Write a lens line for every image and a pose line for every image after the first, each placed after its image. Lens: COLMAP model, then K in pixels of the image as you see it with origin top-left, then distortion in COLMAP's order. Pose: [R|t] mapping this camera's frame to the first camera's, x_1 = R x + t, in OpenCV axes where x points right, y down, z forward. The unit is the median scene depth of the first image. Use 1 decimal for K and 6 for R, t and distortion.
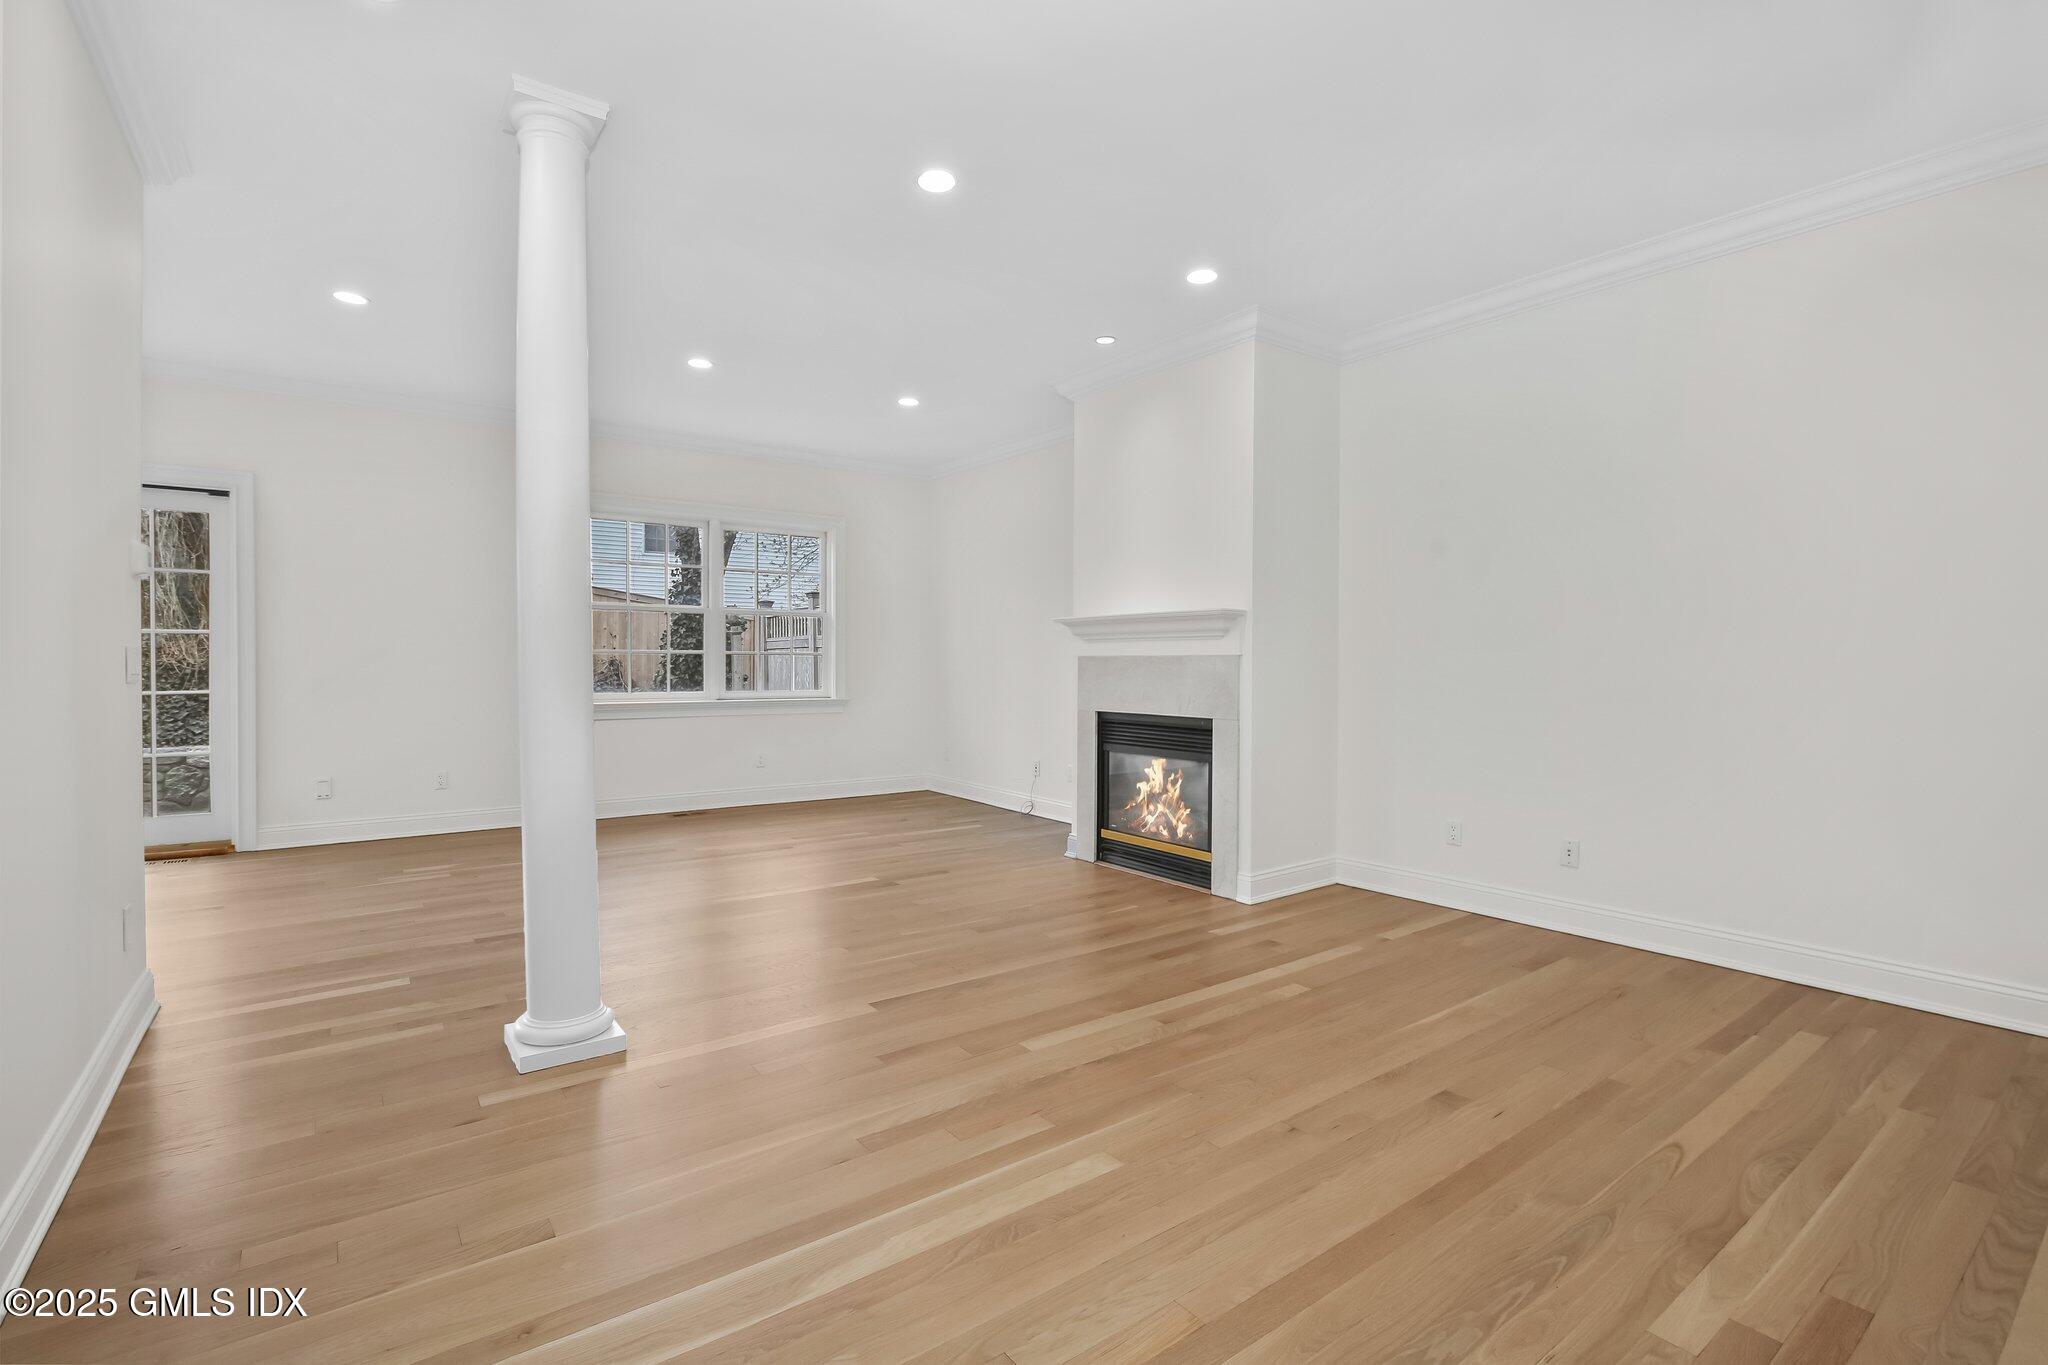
lens RADIAL K [[963.8, 0, 1032.0], [0, 963.8, 668.6], [0, 0, 1]] dist [-0.016476, 0.001184]
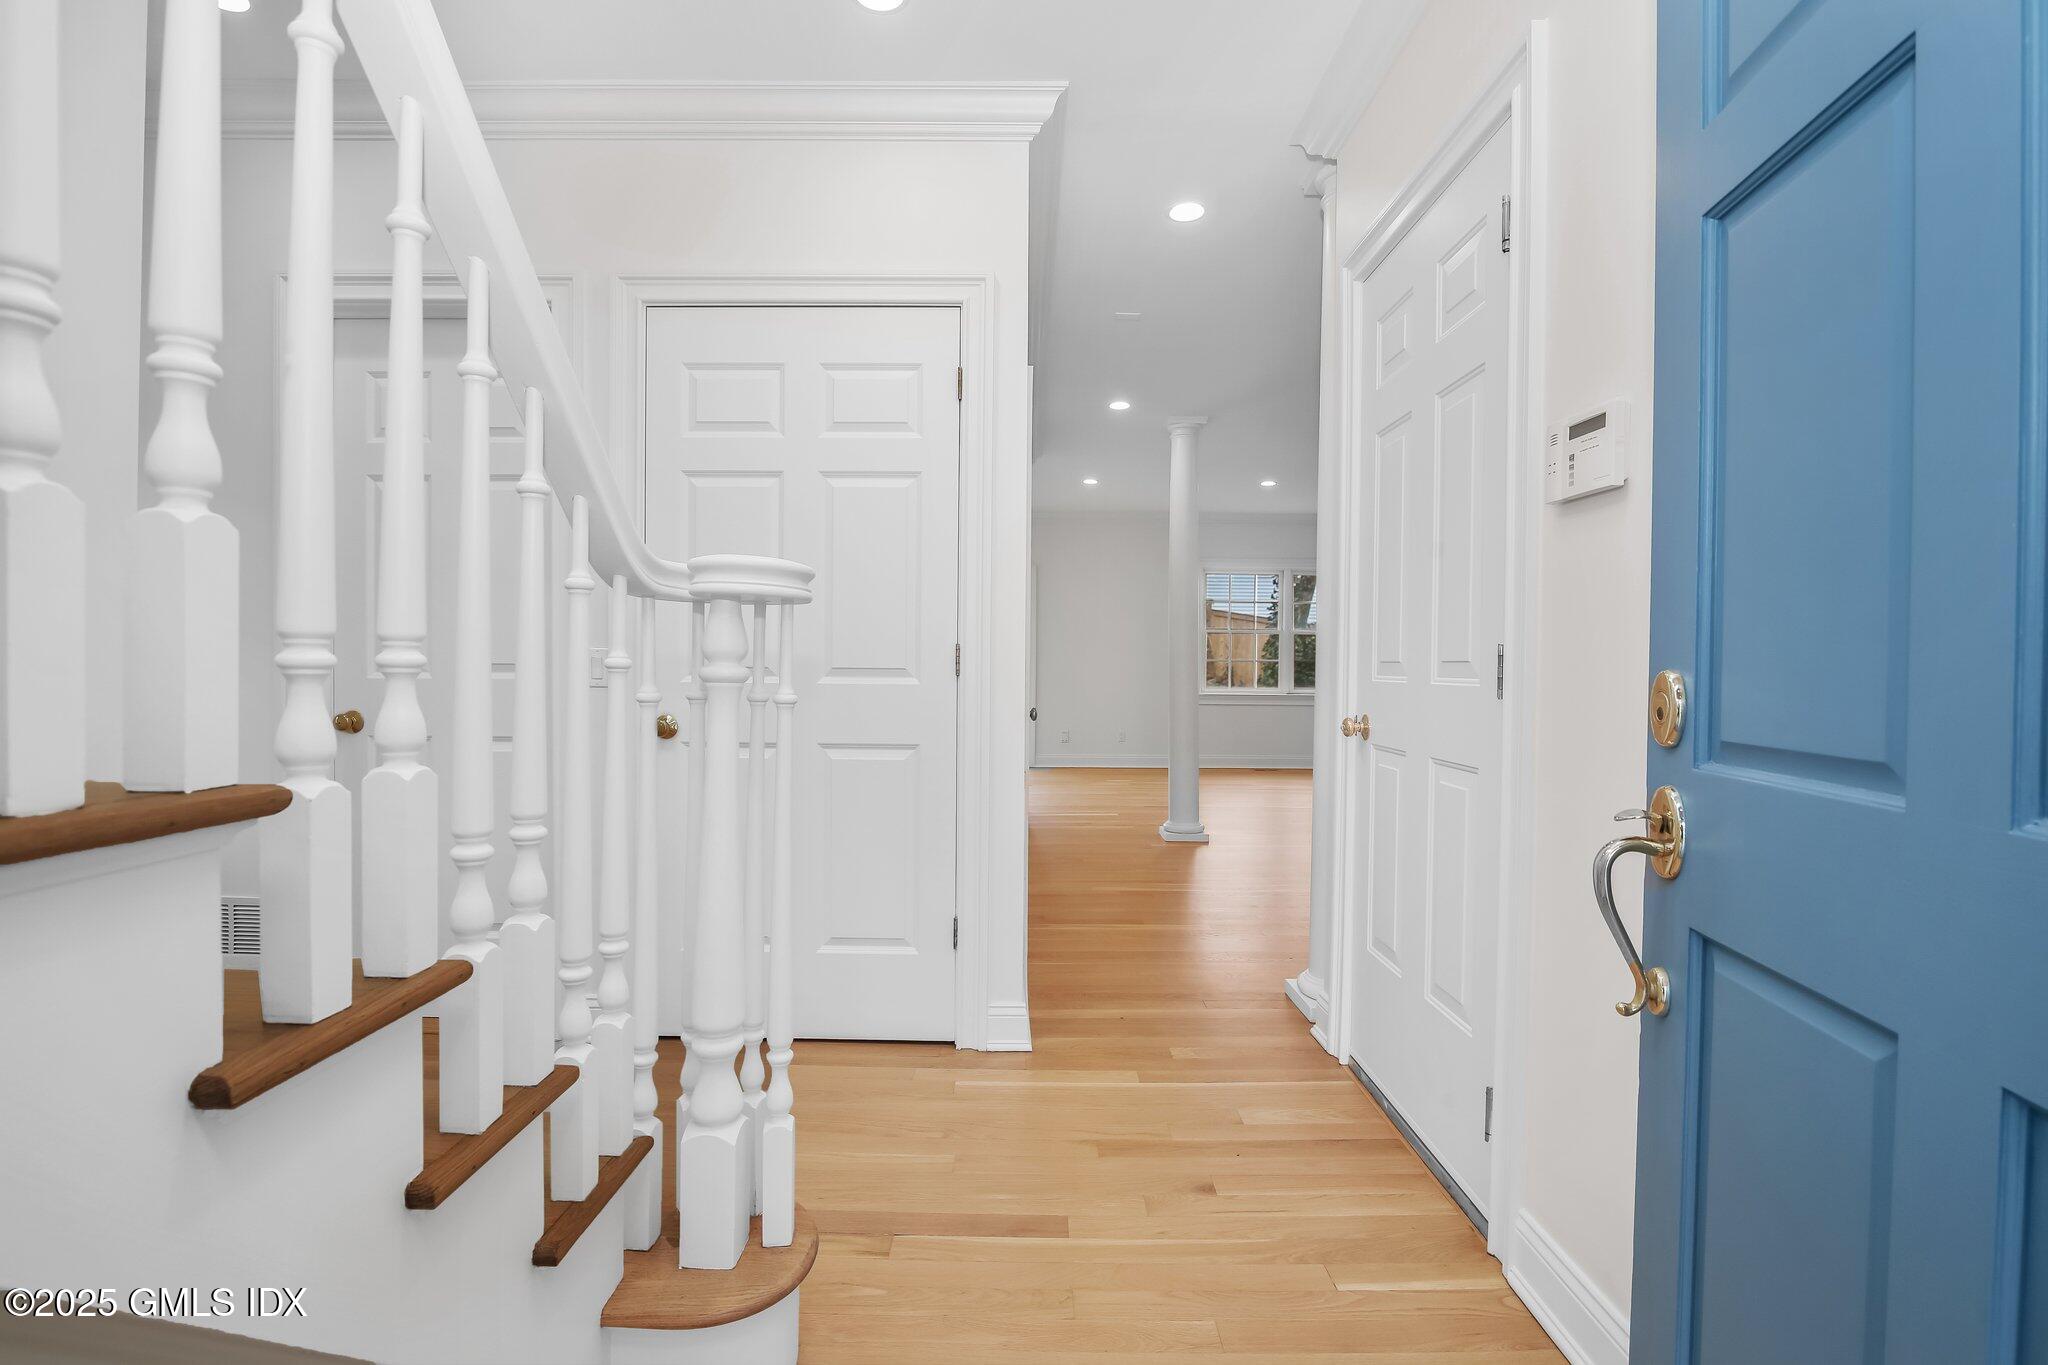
lens RADIAL K [[963.8, 0, 1026.0], [0, 963.8, 668.8], [0, 0, 1]] dist [-0.016476, 0.001184]
pose [[0.804989, 0.005945, -0.593259, 0.310018], [-0.007789, 0.999970, -0.000548, -0.002226], [0.593238, 0.005062, 0.805011, -0.581524]]
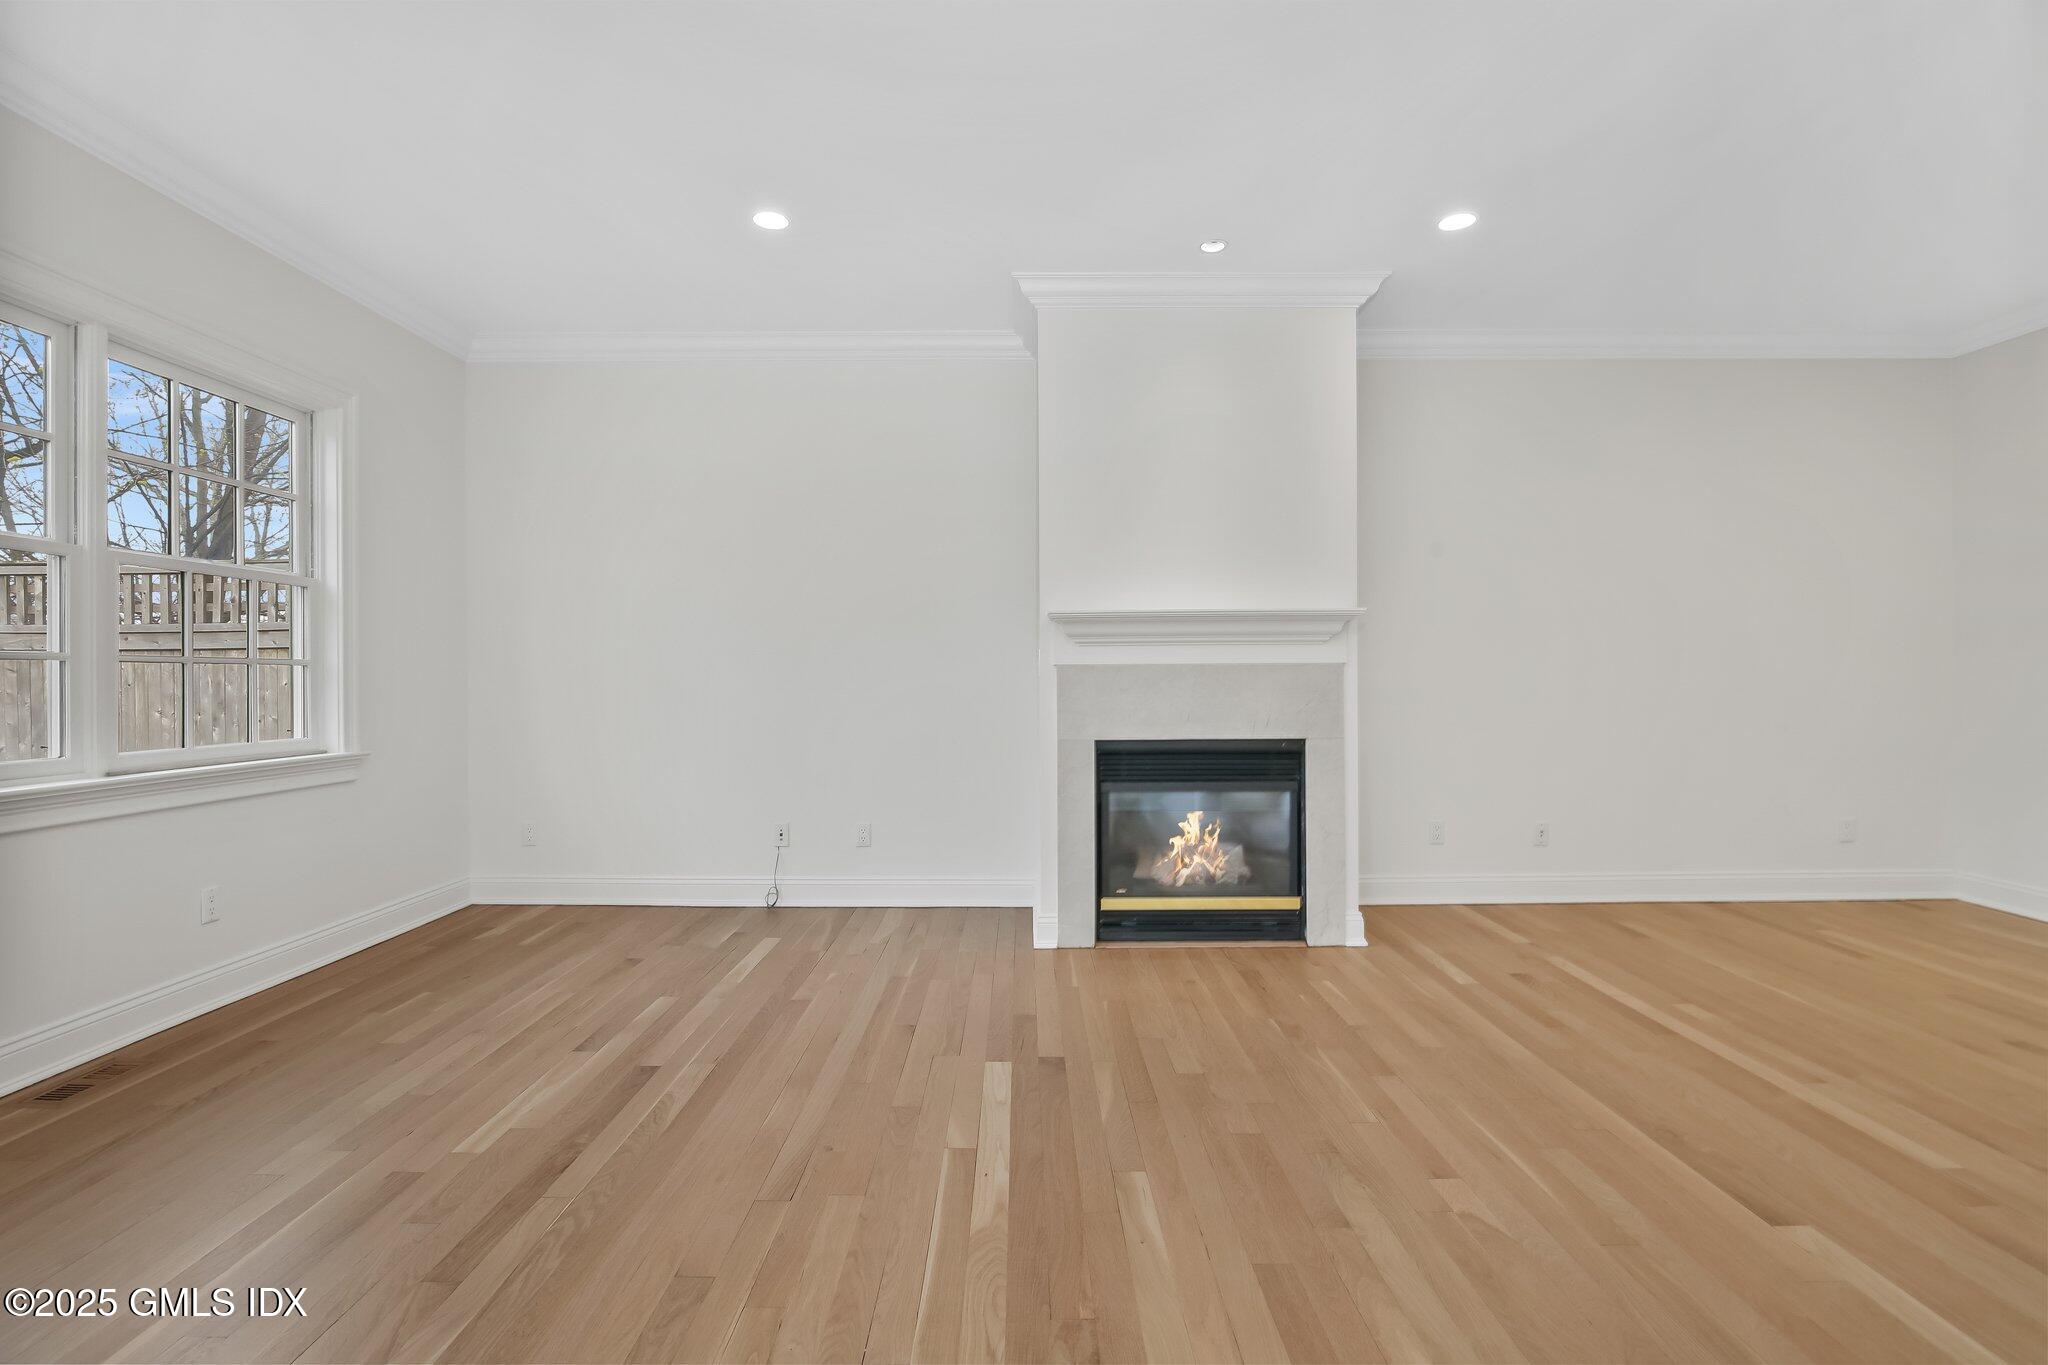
lens RADIAL K [[963.8, 0, 1025.4], [0, 963.8, 679.5], [0, 0, 1]] dist [-0.016476, 0.001184]
pose [[0.594302, -0.010069, 0.804179, -0.573395], [0.014677, 0.999891, 0.001673, -0.004559], [-0.804108, 0.010809, 0.594385, 0.623198]]
